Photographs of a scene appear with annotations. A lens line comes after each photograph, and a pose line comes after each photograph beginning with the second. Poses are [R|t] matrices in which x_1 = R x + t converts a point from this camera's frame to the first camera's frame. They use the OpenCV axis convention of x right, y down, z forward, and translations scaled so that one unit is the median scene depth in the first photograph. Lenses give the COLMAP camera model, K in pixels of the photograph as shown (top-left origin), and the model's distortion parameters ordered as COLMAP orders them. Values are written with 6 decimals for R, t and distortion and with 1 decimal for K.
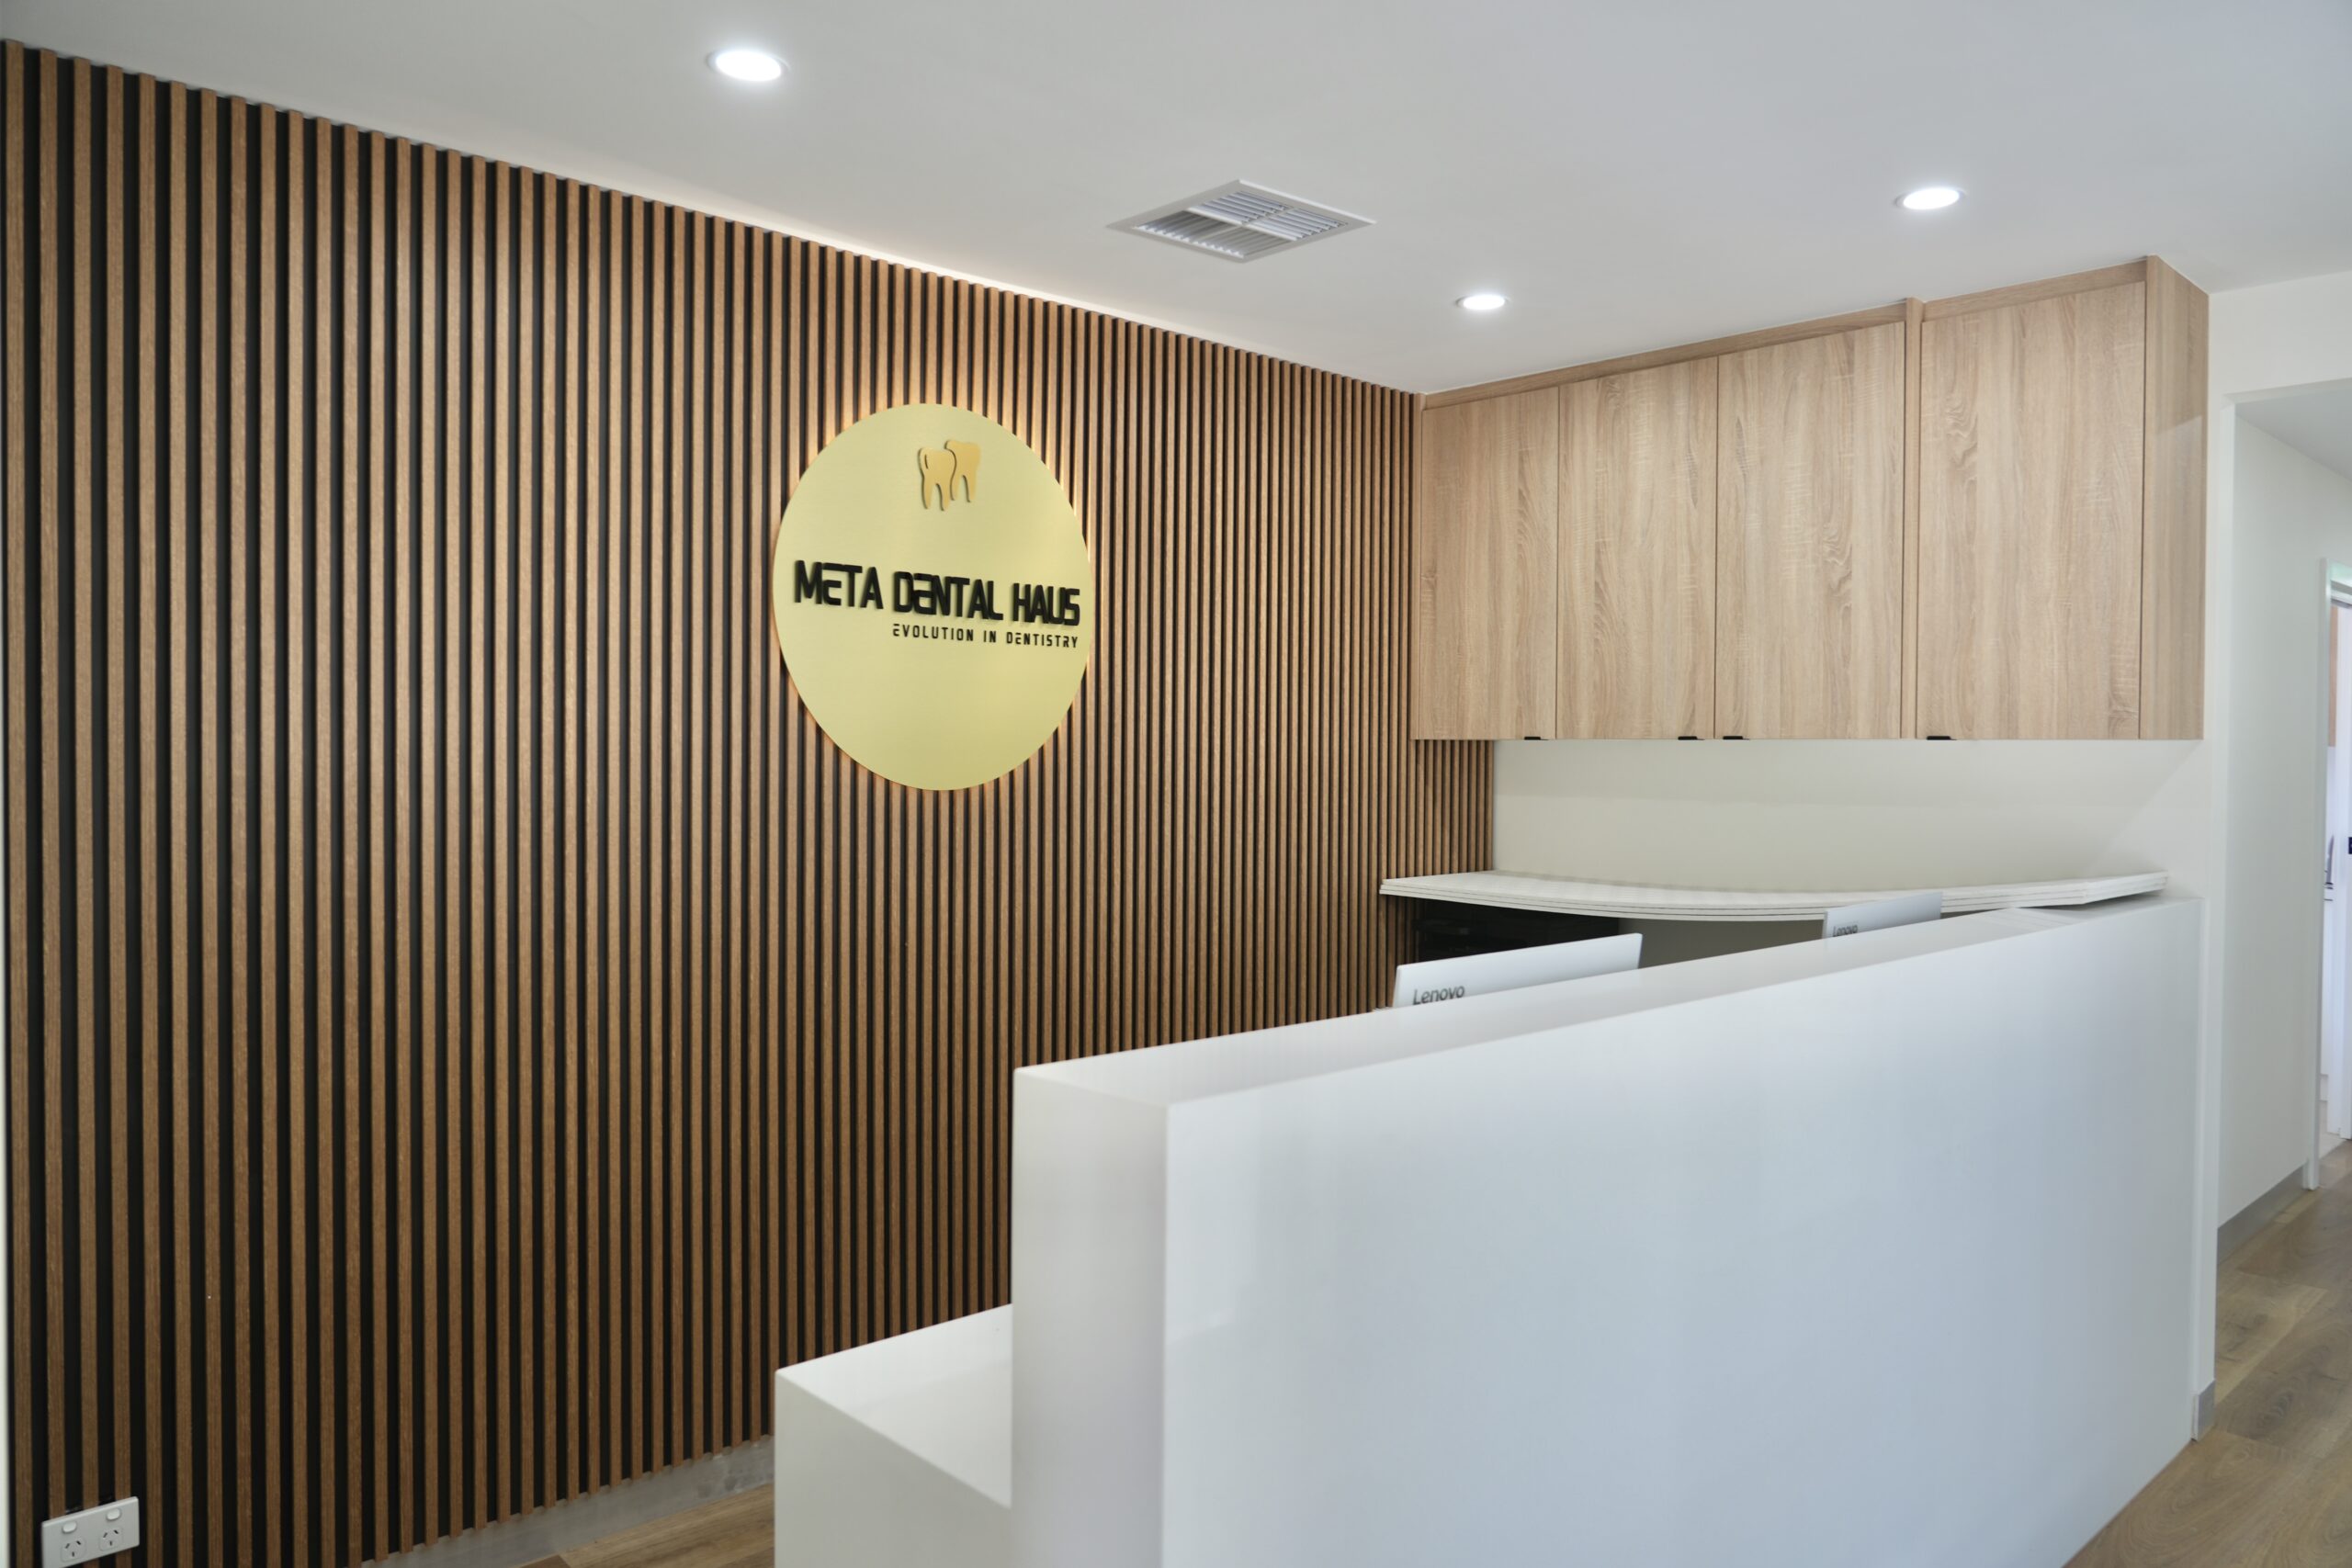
lens RADIAL K [[1596.0, 0, 1176.0], [0, 1596.0, 777.7], [0, 0, 1]] dist [-0.024052, 0.015325]
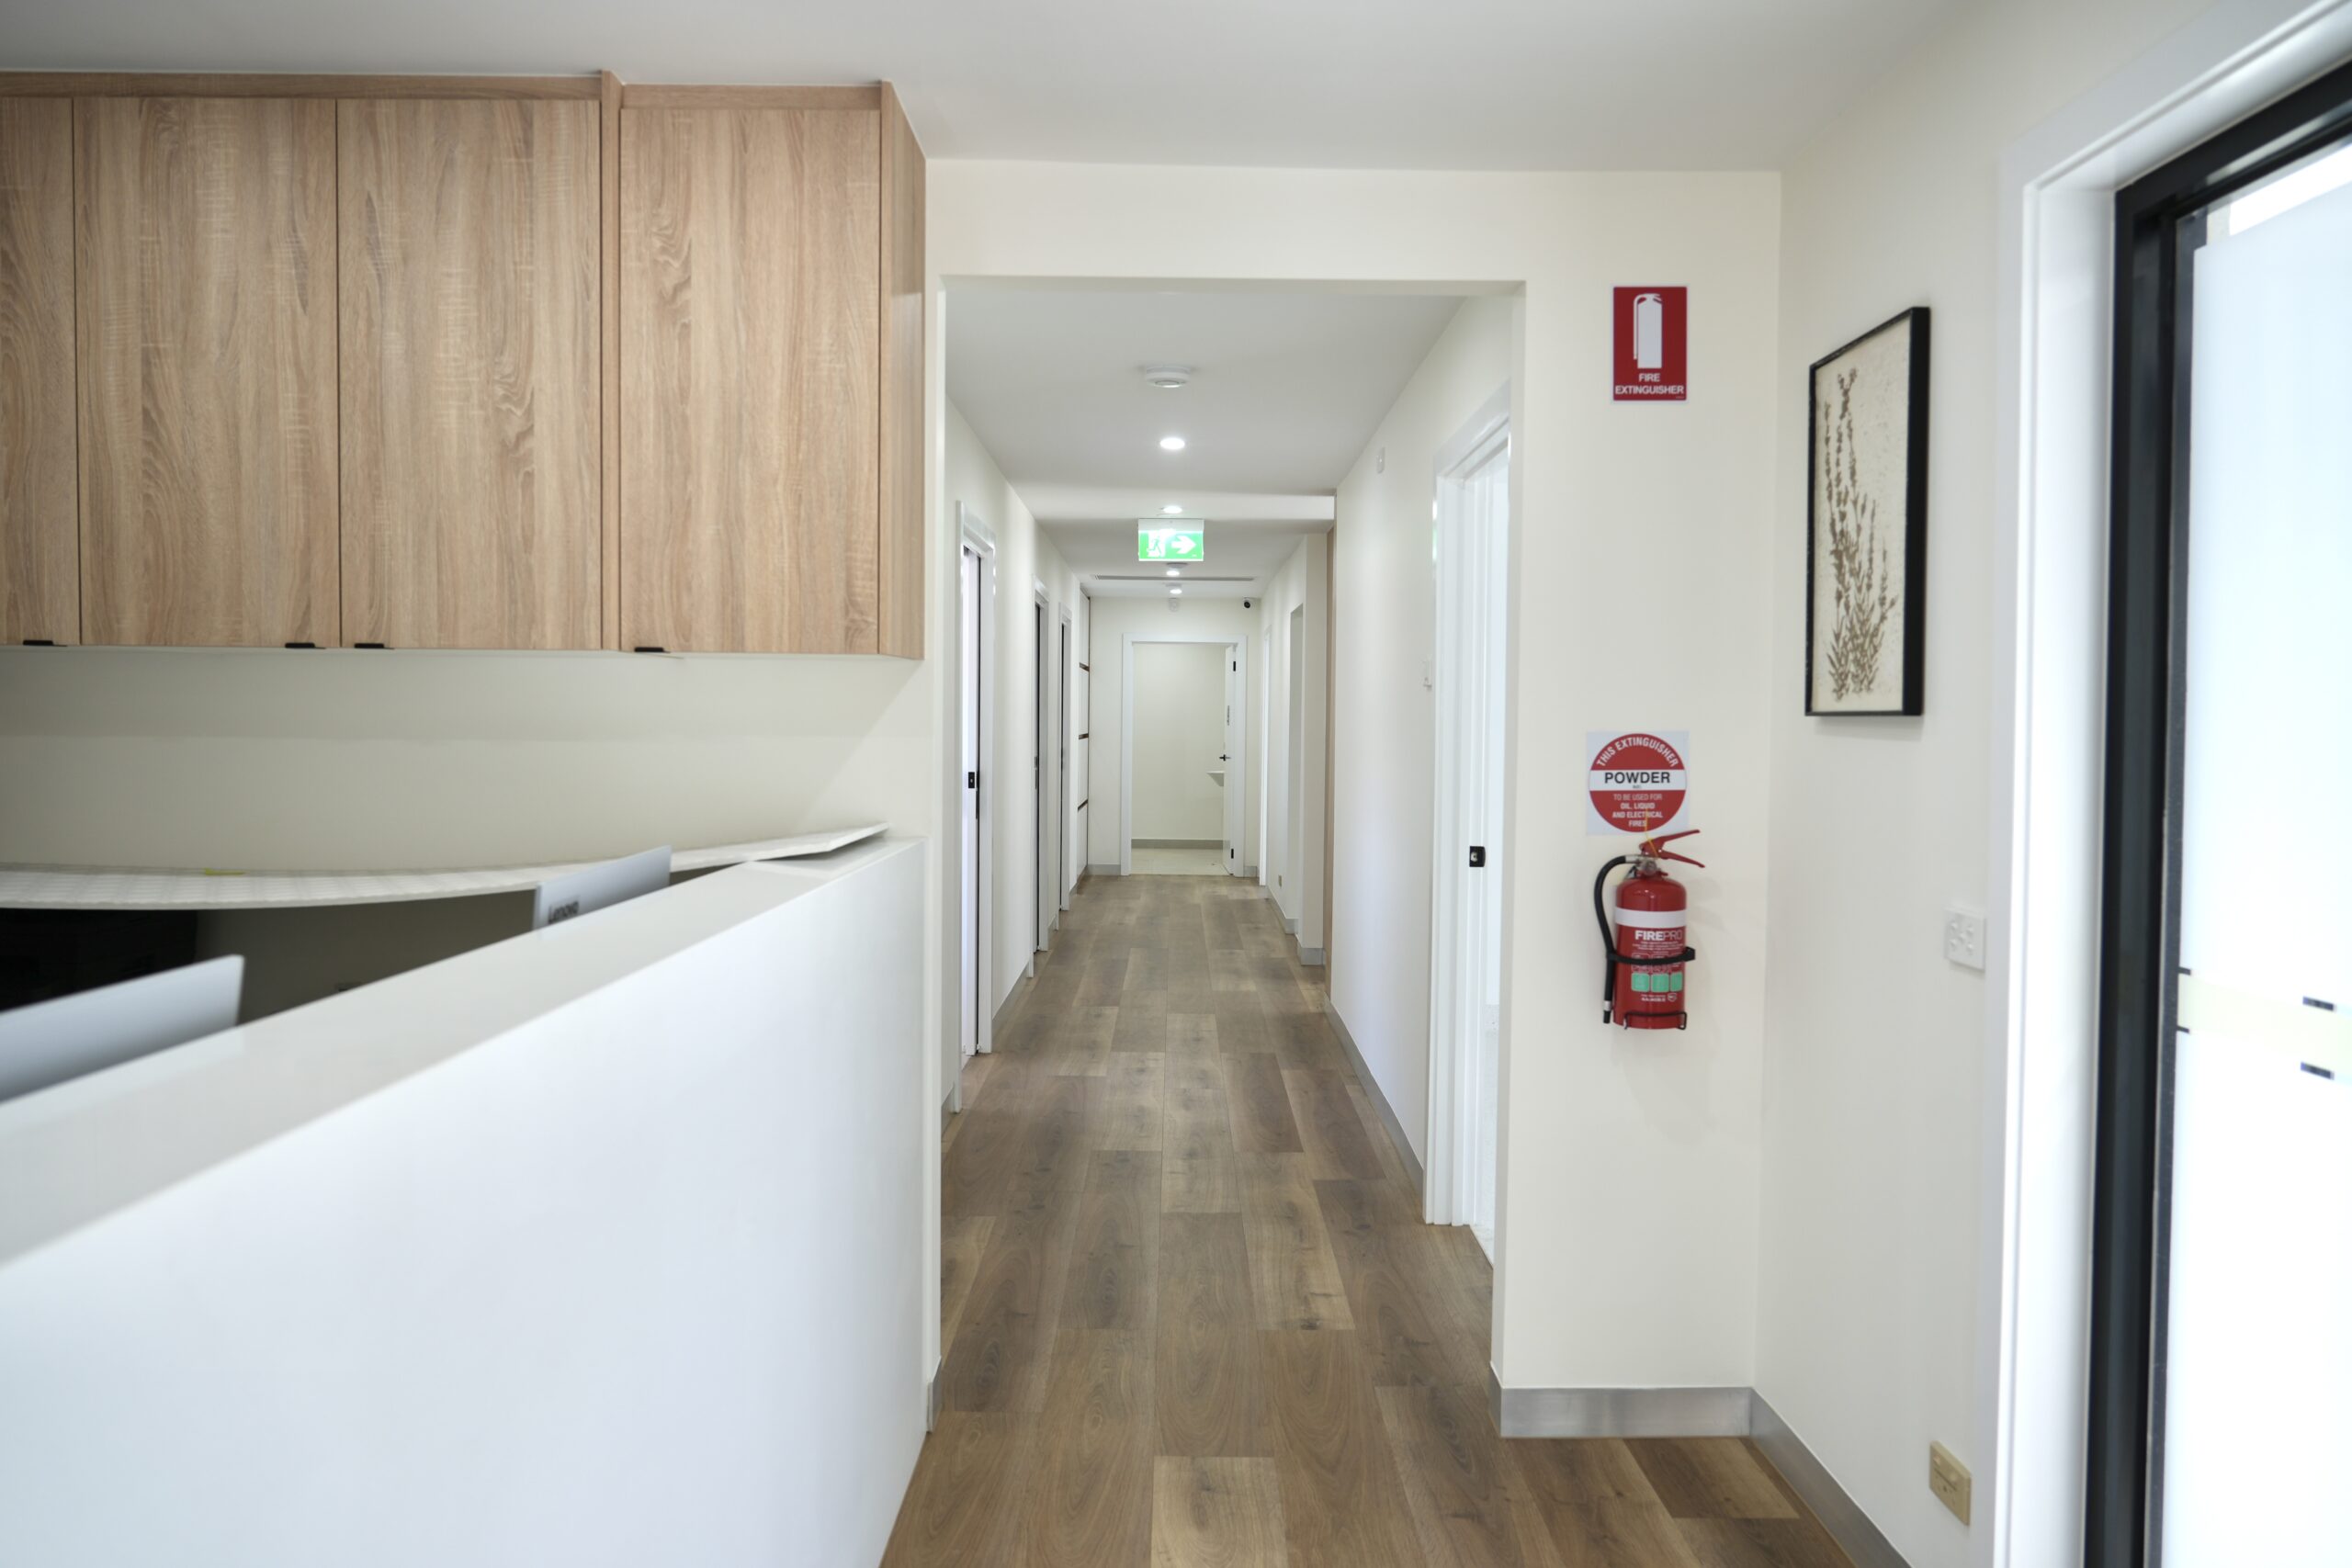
lens RADIAL K [[1596.0, 0, 1167.0], [0, 1596.0, 786.6], [0, 0, 1]] dist [-0.024052, 0.015325]
pose [[0.681372, -0.031033, 0.731279, 0.078227], [0.005271, 0.999283, 0.037496, 0.014263], [-0.731918, -0.021694, 0.681047, 0.276694]]
